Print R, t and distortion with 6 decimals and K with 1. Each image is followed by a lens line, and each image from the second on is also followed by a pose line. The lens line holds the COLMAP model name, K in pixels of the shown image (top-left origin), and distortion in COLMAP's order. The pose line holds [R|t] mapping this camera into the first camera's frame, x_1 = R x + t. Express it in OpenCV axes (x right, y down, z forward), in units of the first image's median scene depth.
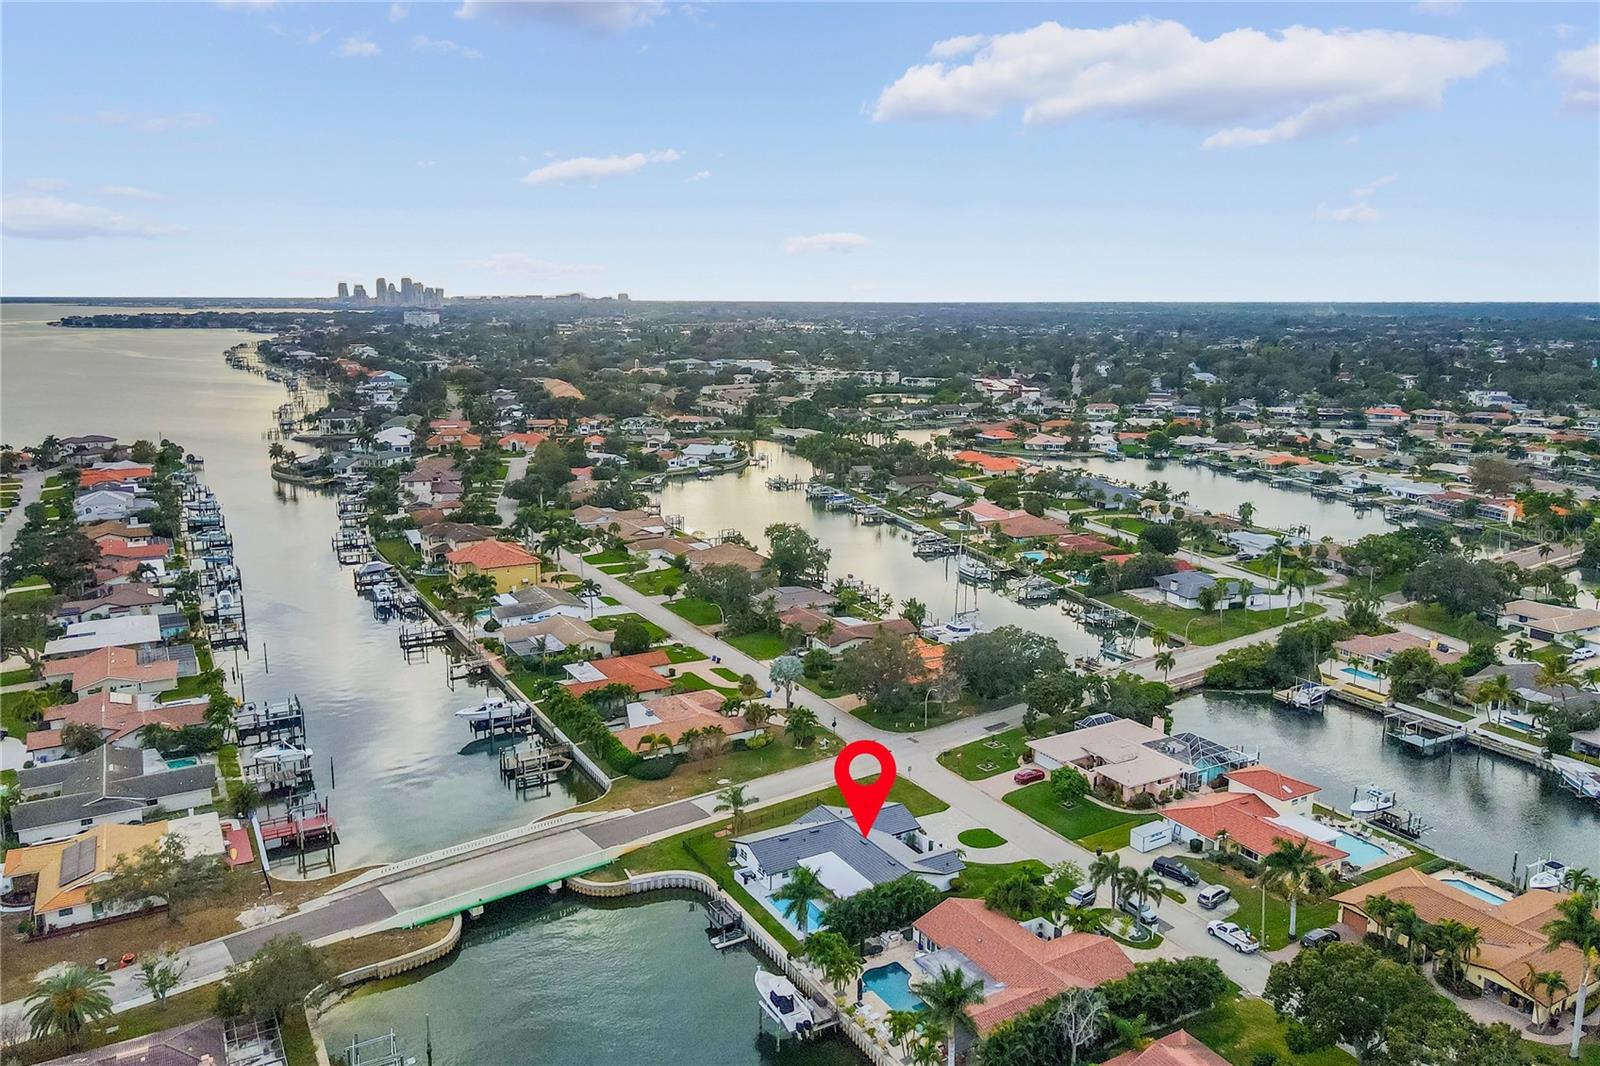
lens RADIAL K [[1171.6, 0, 796.2], [0, 1171.6, 479.4], [0, 0, 1]] dist [-0.013669, 0.046728]
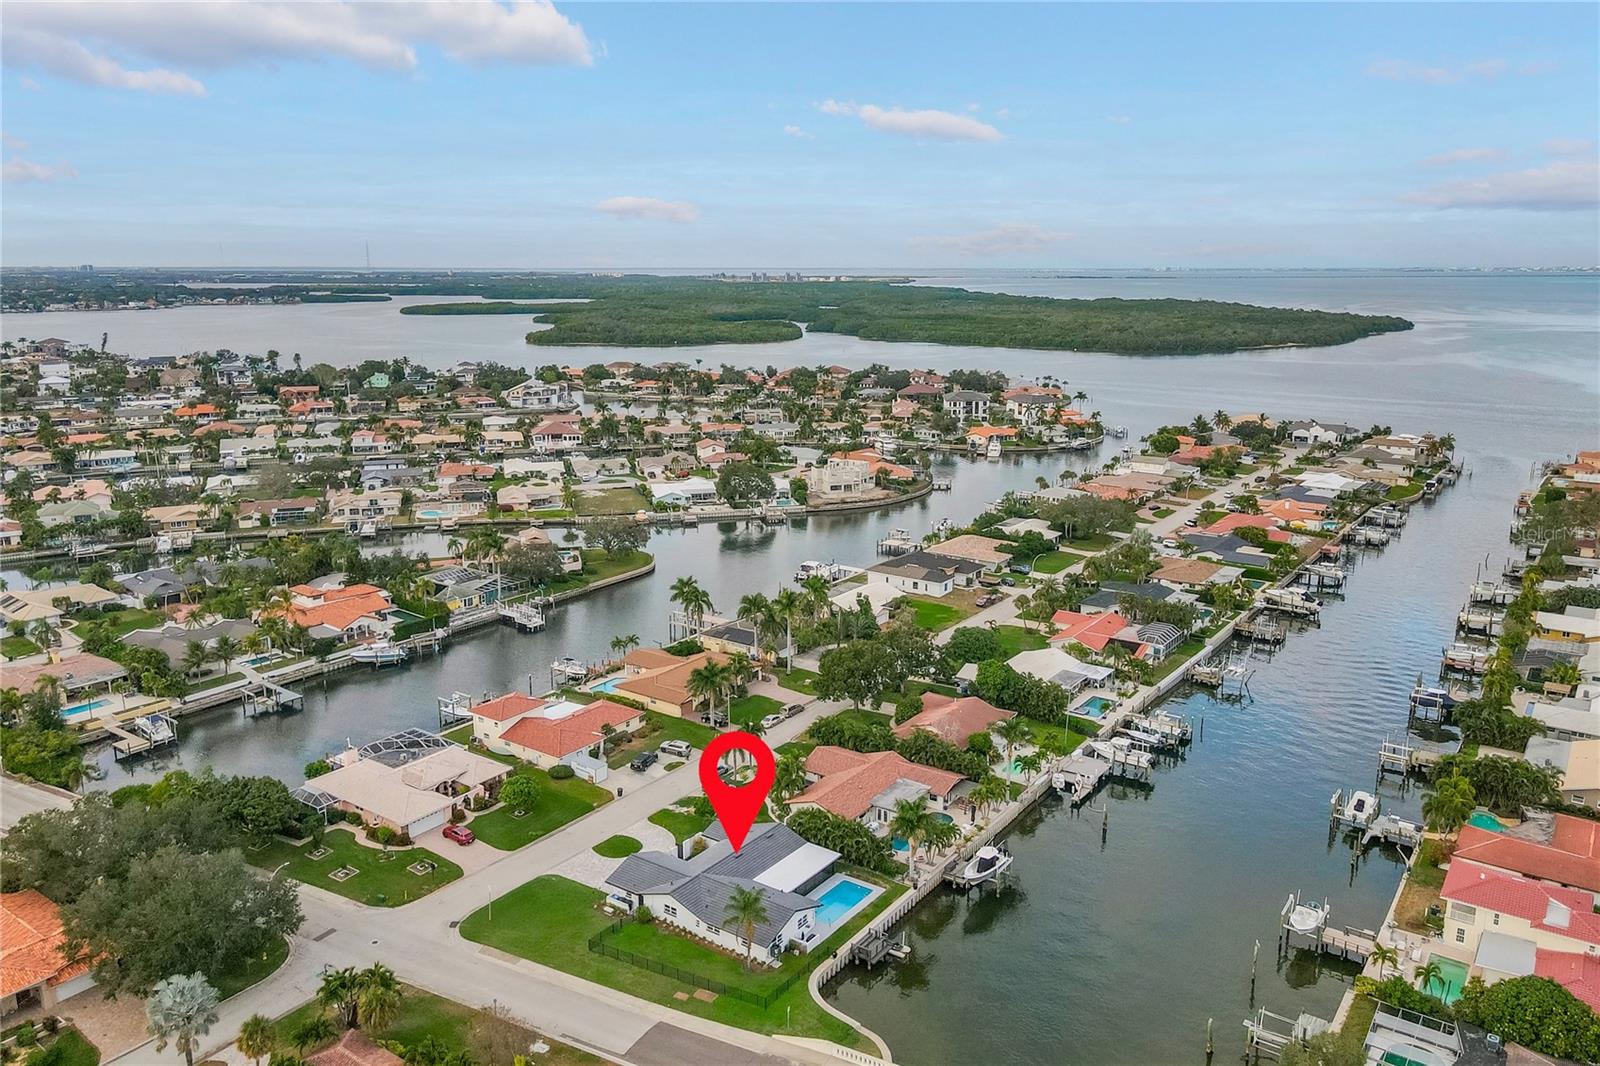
lens RADIAL K [[1171.6, 0, 796.2], [0, 1171.6, 479.4], [0, 0, 1]] dist [-0.013669, 0.046728]
pose [[-0.426655, -0.164694, 0.889293, -0.643257], [0.135491, 0.960544, 0.242894, -0.179993], [-0.894208, 0.224123, -0.387506, 1.058415]]
